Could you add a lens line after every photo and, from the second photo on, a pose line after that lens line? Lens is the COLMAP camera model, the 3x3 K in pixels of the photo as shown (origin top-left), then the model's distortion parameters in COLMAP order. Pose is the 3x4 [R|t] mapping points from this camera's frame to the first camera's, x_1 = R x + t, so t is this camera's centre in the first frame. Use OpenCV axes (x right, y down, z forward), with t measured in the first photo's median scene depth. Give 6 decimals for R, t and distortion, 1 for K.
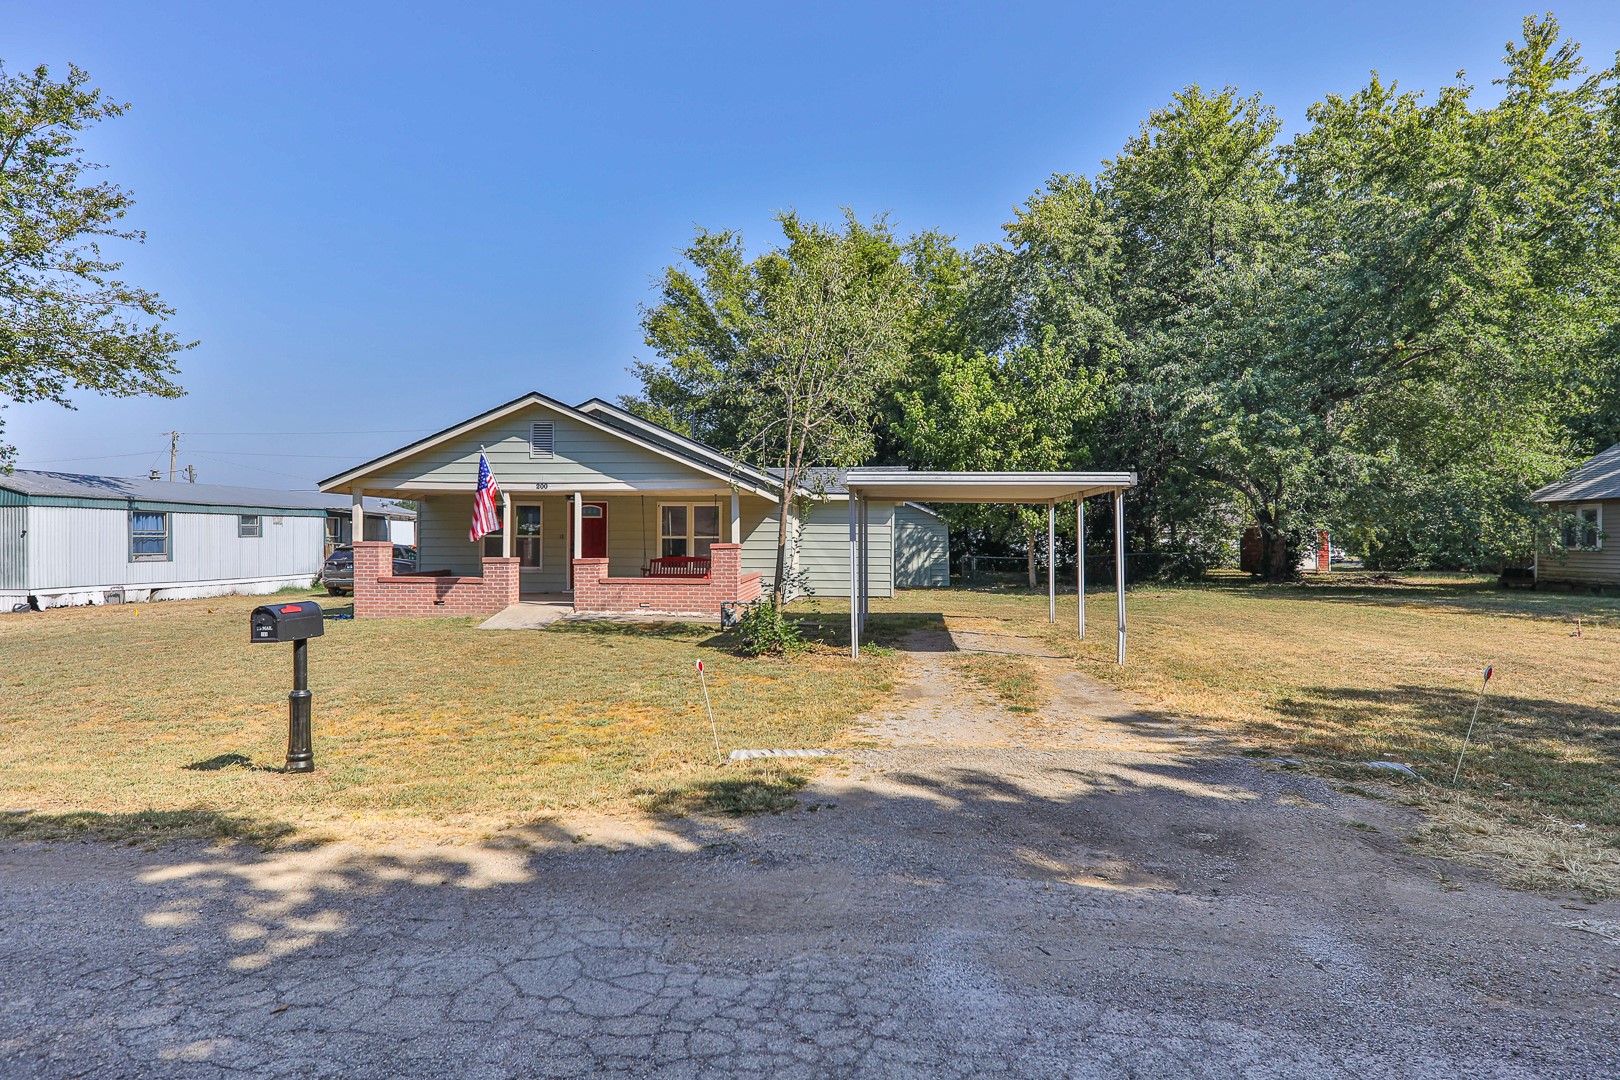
lens RADIAL K [[946.4, 0, 810.0], [0, 946.4, 540.0], [0, 0, 1]] dist [-0.003869, -0.000240]
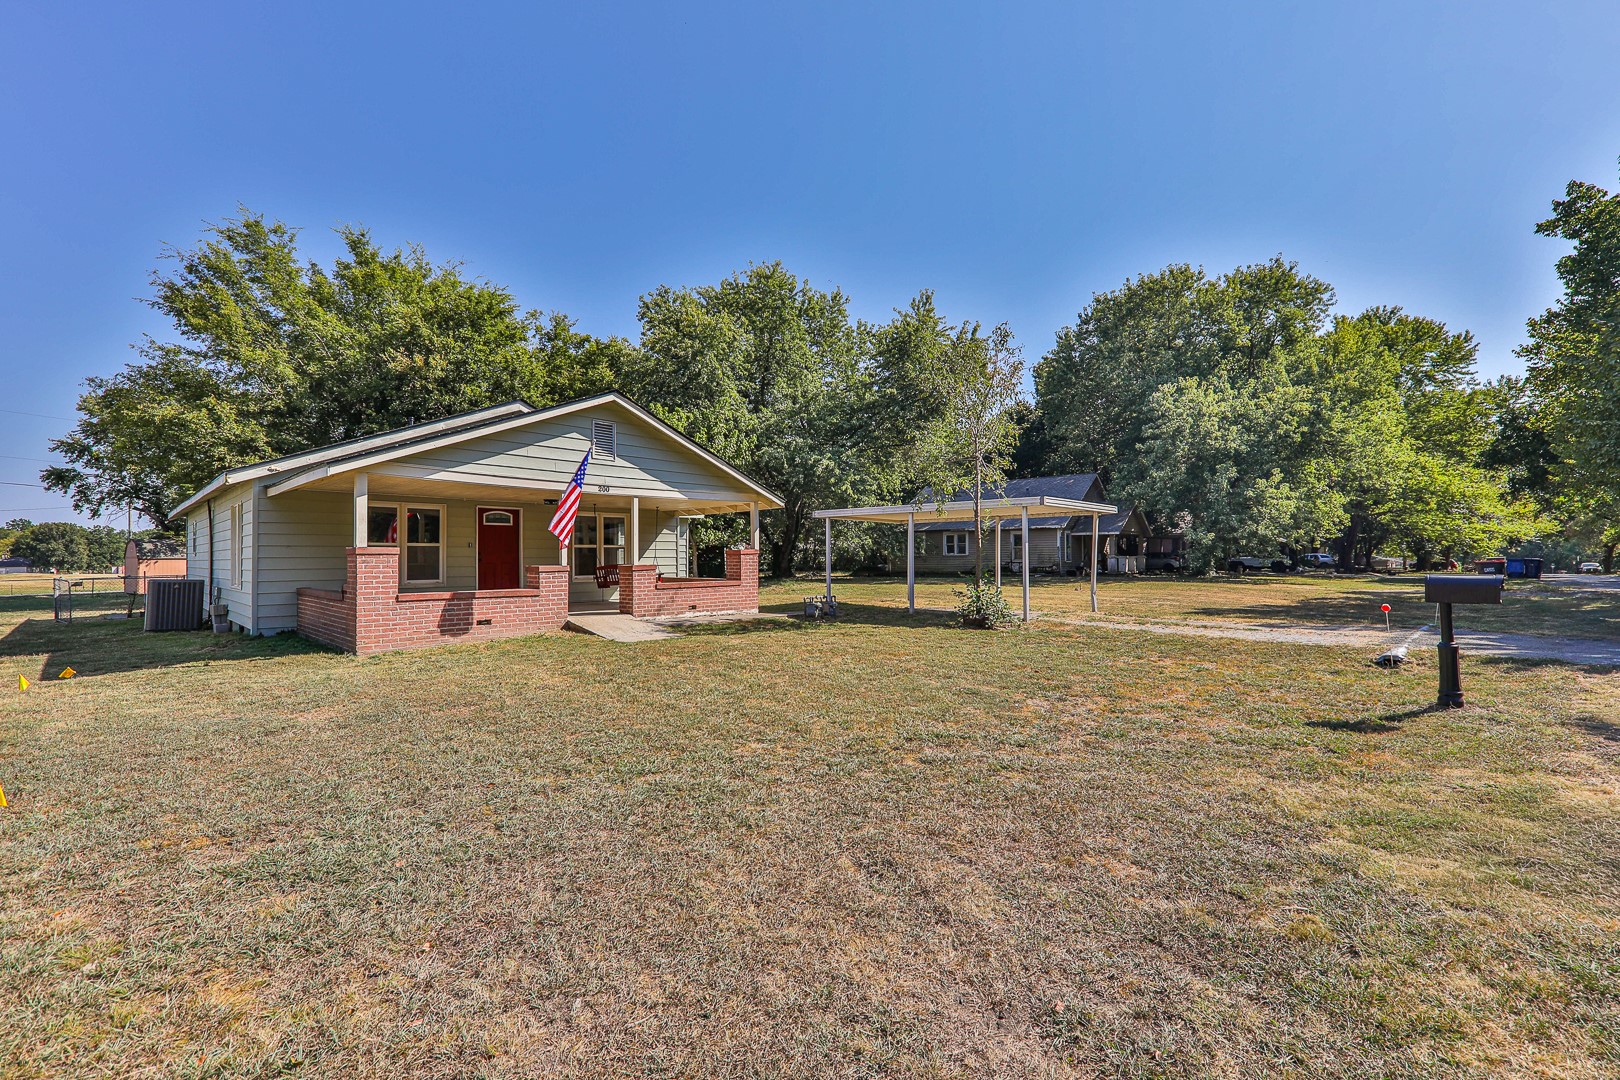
lens RADIAL K [[689.9, 0, 809.4], [0, 689.9, 556.8], [0, 0, 1]] dist [0.002488, 0.000308]
pose [[0.630937, -0.007284, 0.775800, -0.519132], [0.009108, 0.999957, 0.001981, 0.008489], [-0.775781, 0.005816, 0.630976, 0.304109]]
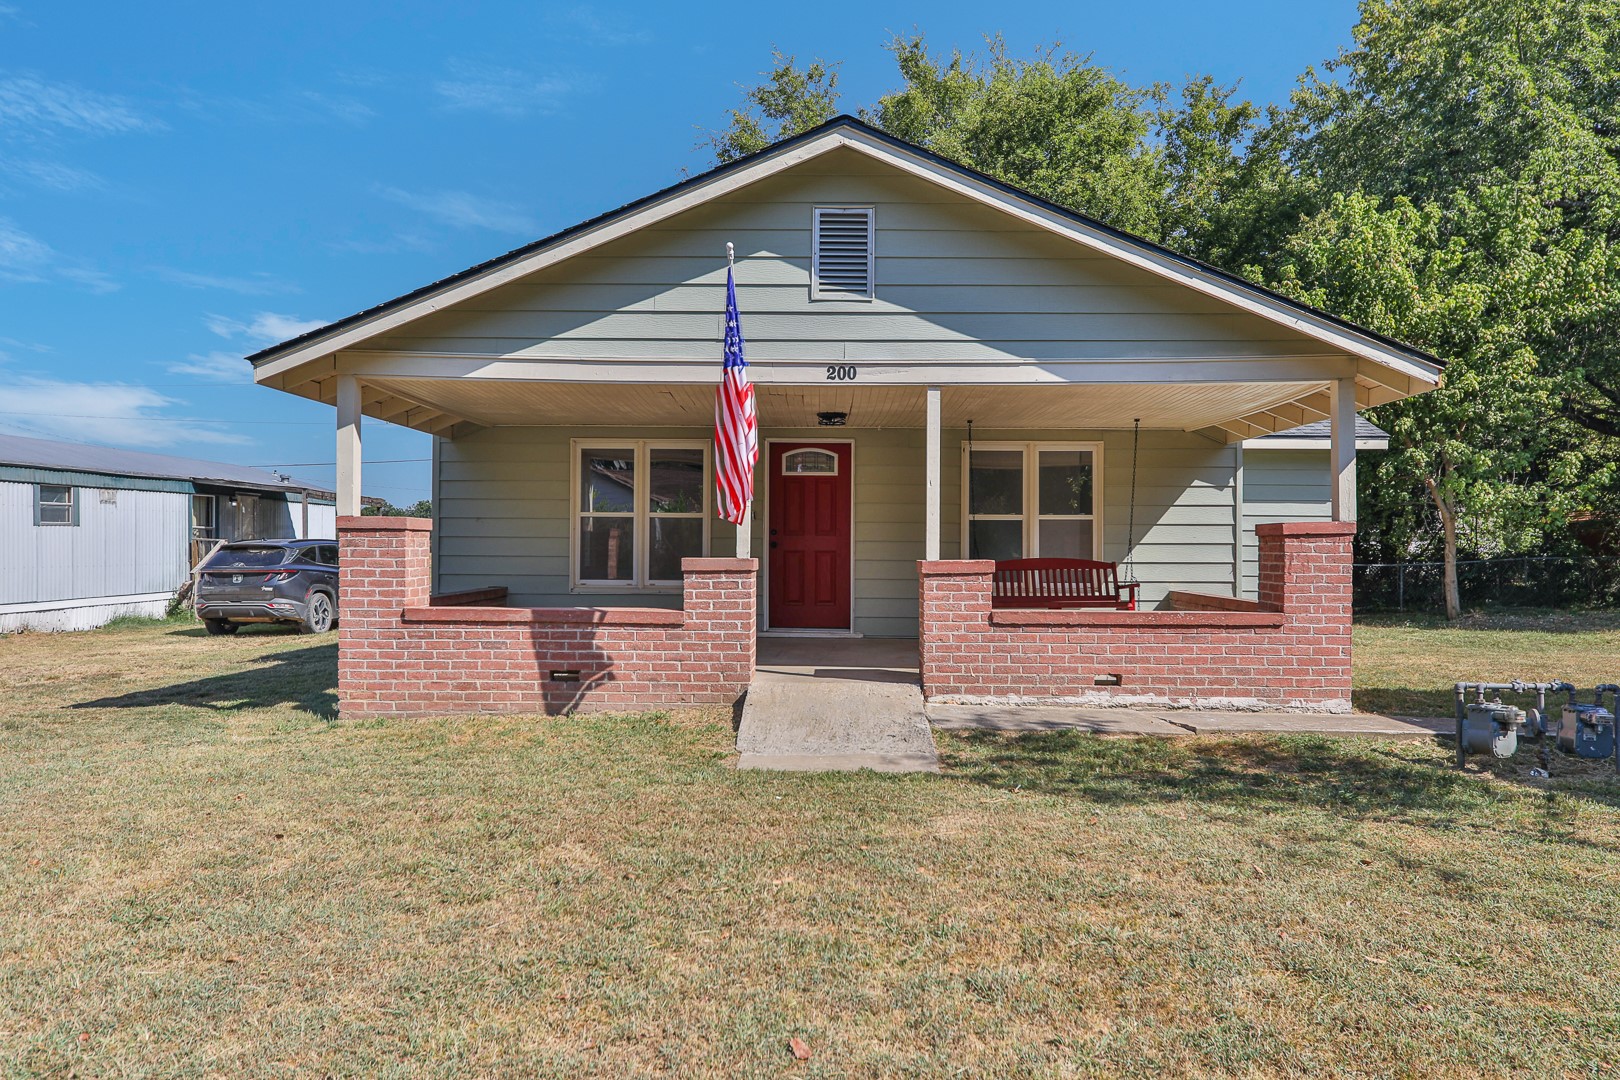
lens RADIAL K [[1128.3, 0, 810.0], [0, 1128.3, 540.0], [0, 0, 1]] dist [-0.000324, -0.001494]
pose [[0.998451, 0.002148, 0.055595, -0.242290], [-0.001808, 0.999979, -0.006165, 0.010624], [-0.055607, 0.006055, 0.998434, 0.406460]]
